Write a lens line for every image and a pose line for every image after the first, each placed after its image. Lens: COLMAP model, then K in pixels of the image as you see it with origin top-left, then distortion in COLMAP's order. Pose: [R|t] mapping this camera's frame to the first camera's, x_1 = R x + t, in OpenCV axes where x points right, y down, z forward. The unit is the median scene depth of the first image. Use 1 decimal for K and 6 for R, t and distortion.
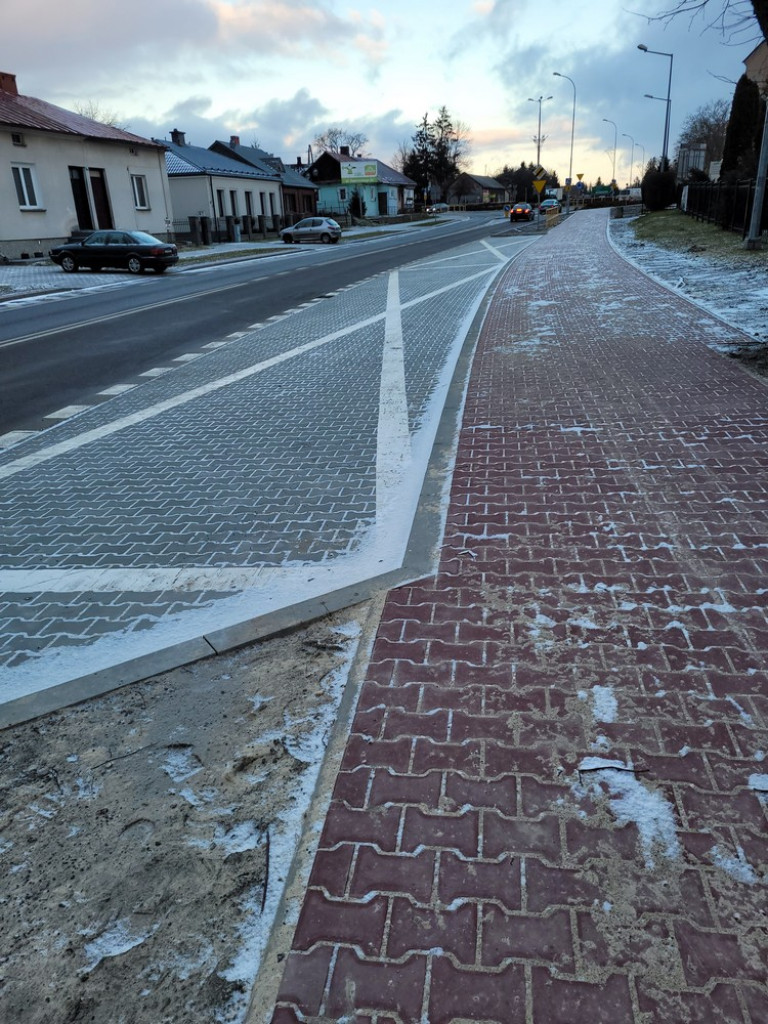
lens RADIAL K [[741.6, 0, 378.5], [0, 741.6, 510.9], [0, 0, 1]] dist [0.054119, -0.026580]
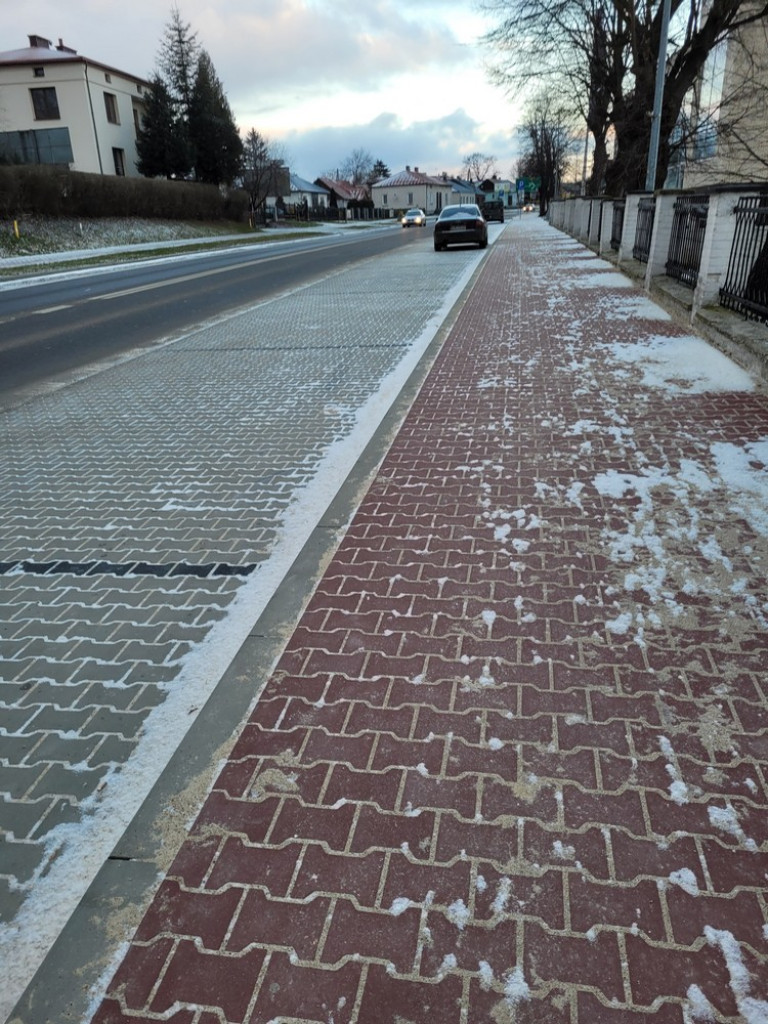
lens RADIAL K [[741.6, 0, 373.5], [0, 741.6, 508.1], [0, 0, 1]] dist [0.054119, -0.026580]
pose [[0.992806, 0.057279, -0.105147, -0.116602], [-0.056550, 0.998351, 0.009902, 0.529417], [0.105541, -0.003885, 0.994407, -1.327787]]
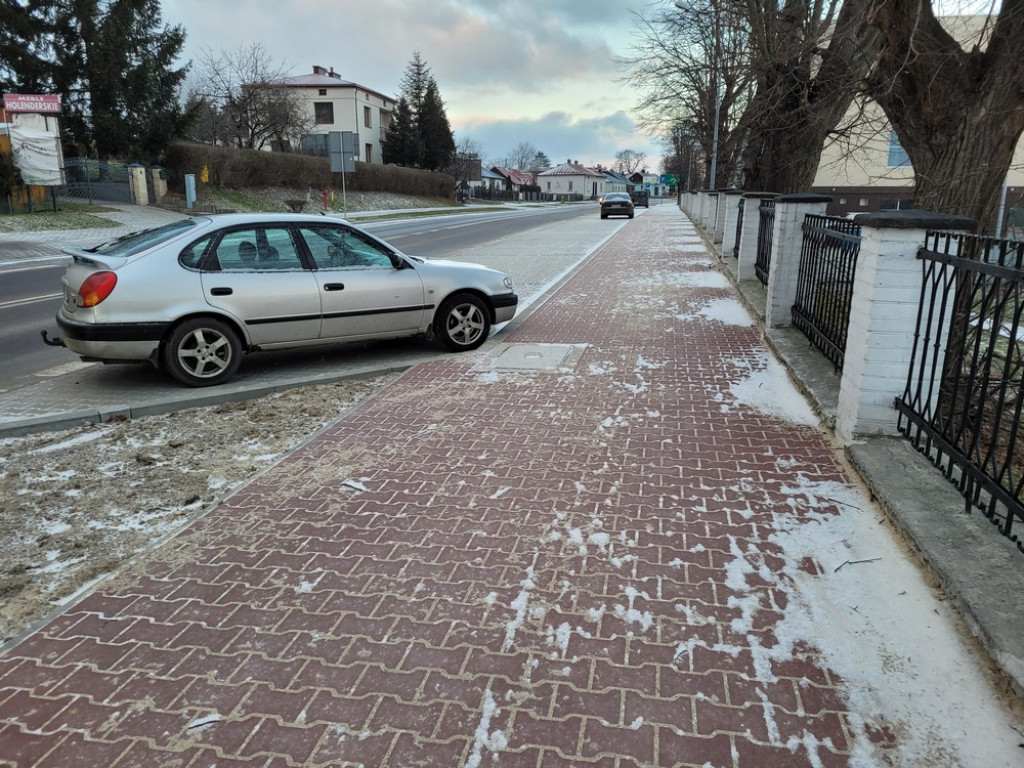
lens RADIAL K [[741.6, 0, 518.5], [0, 741.6, 388.9], [0, 0, 1]] dist [0.054119, -0.026580]
pose [[0.989802, 0.086500, -0.113183, -0.118603], [-0.099324, 0.988611, -0.113060, 0.609567], [0.102114, 0.123149, 0.987121, -1.527152]]
